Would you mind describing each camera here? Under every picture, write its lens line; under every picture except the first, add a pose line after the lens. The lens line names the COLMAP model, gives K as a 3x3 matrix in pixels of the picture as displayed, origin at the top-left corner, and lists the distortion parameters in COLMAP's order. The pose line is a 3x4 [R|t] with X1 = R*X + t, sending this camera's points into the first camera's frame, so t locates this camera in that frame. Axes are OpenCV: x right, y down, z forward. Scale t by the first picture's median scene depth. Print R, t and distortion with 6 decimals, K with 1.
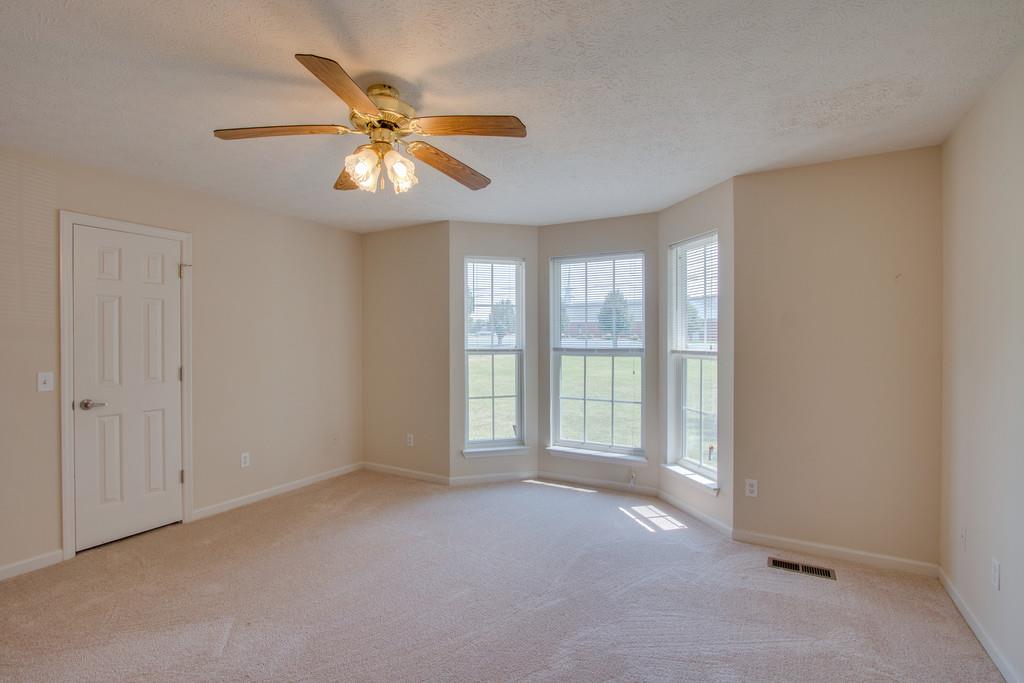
lens RADIAL K [[450.8, 0, 512.0], [0, 450.8, 341.5], [0, 0, 1]] dist [-0.010811, 0.000338]
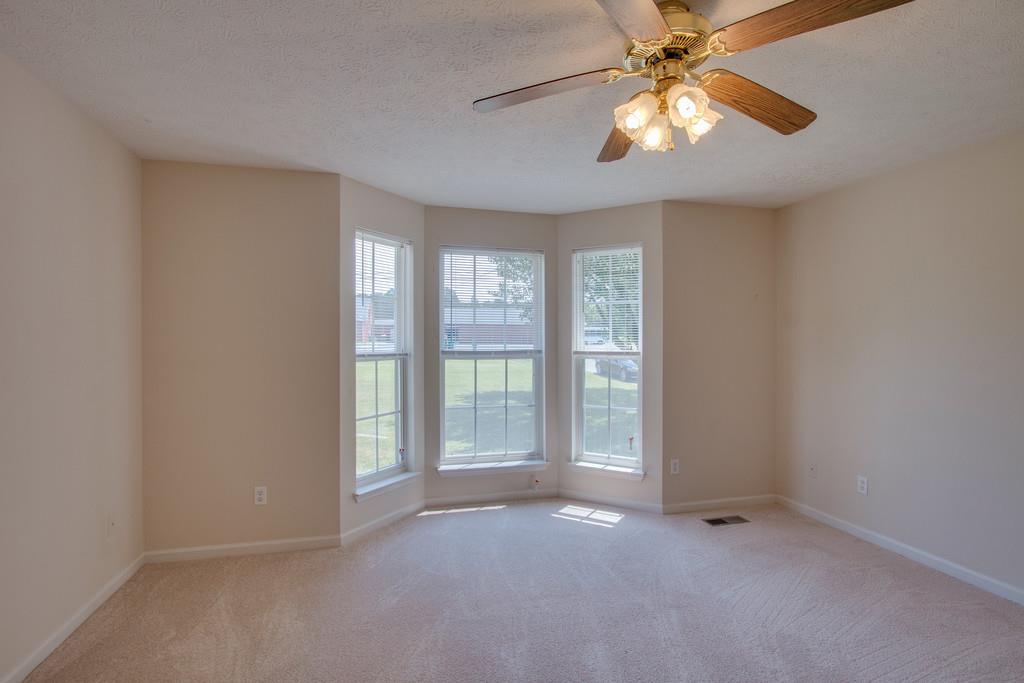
lens RADIAL K [[478.2, 0, 512.0], [0, 478.2, 341.5], [0, 0, 1]] dist [-0.015055, 0.000187]
pose [[0.735383, -0.001868, 0.677649, -0.464699], [0.003265, 0.999994, -0.000787, -0.002536], [-0.677644, 0.002792, 0.735385, 0.270576]]
